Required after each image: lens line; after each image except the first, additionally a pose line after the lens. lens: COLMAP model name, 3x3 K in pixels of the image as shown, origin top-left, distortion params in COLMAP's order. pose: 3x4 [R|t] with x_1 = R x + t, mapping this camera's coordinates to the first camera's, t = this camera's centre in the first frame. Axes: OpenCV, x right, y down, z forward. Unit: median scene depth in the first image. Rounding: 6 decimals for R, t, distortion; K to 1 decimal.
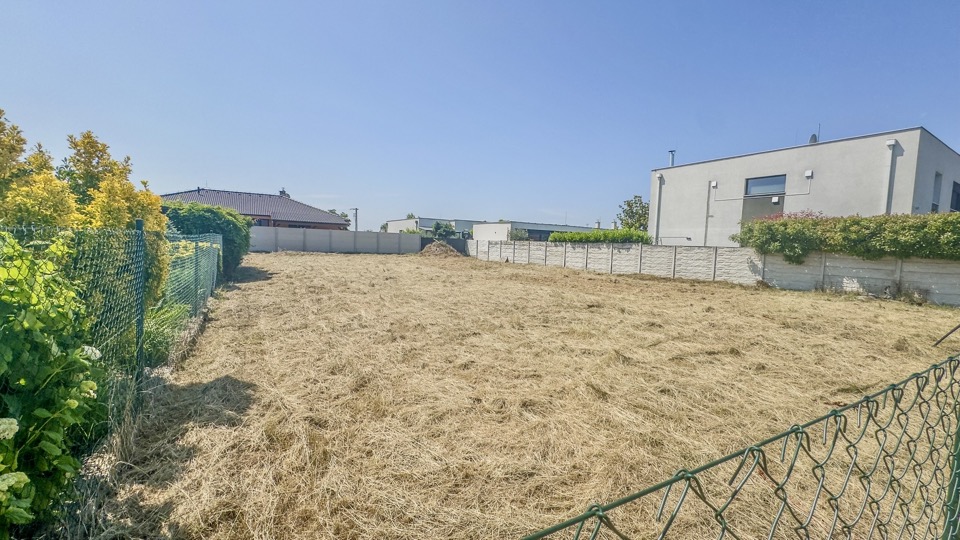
lens RADIAL K [[385.8, 0, 480.0], [0, 385.8, 270.0], [0, 0, 1]] dist [0.000523, 0.000315]
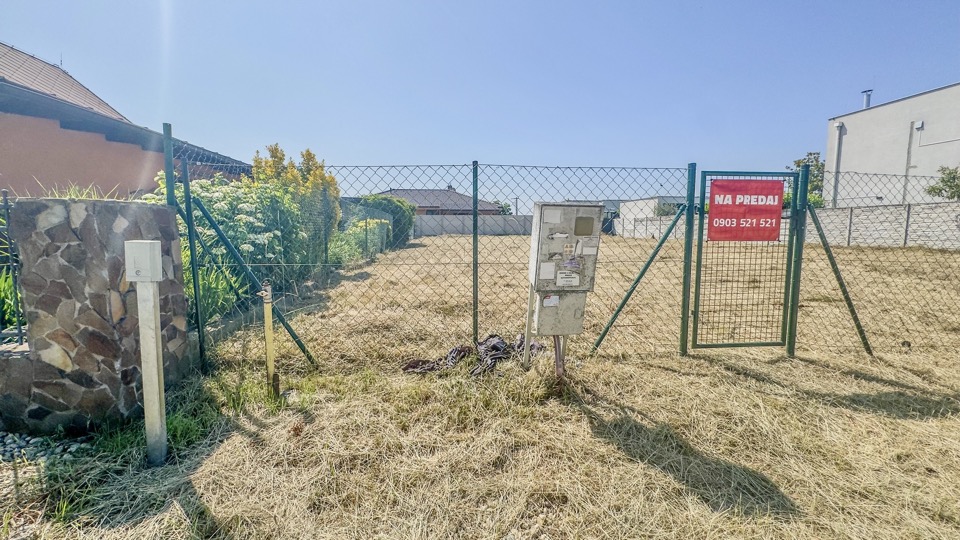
lens RADIAL K [[385.8, 0, 480.0], [0, 385.8, 270.0], [0, 0, 1]] dist [0.000523, 0.000315]
pose [[0.911001, 0.003179, -0.412392, 0.117579], [0.009054, 0.999575, 0.027707, 0.041750], [0.412305, -0.028975, 0.910585, -0.089944]]
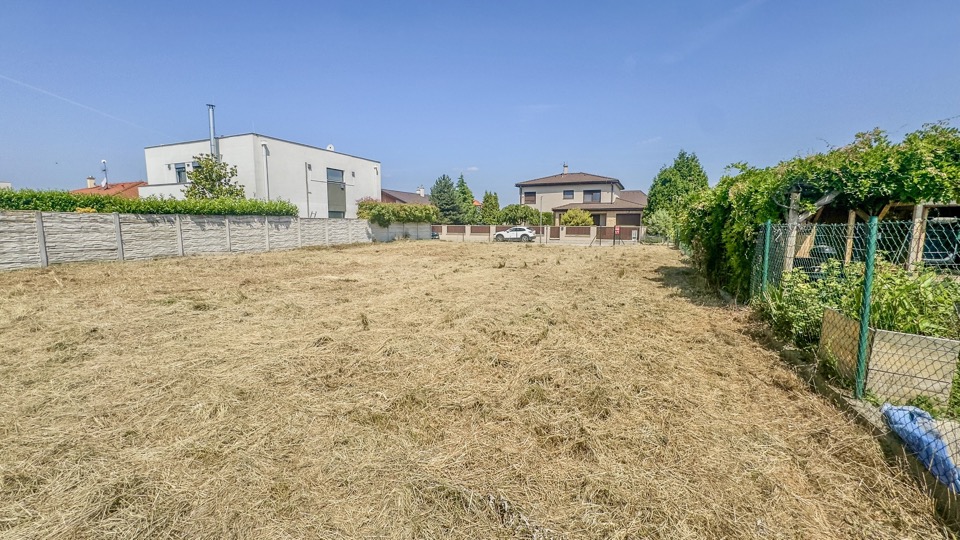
lens RADIAL K [[385.8, 0, 480.0], [0, 385.8, 270.0], [0, 0, 1]] dist [0.000523, 0.000315]
pose [[-0.561029, -0.147091, 0.814623, -0.735866], [0.025137, 0.980605, 0.194374, -0.123207], [-0.827415, 0.129527, -0.546450, 1.248311]]
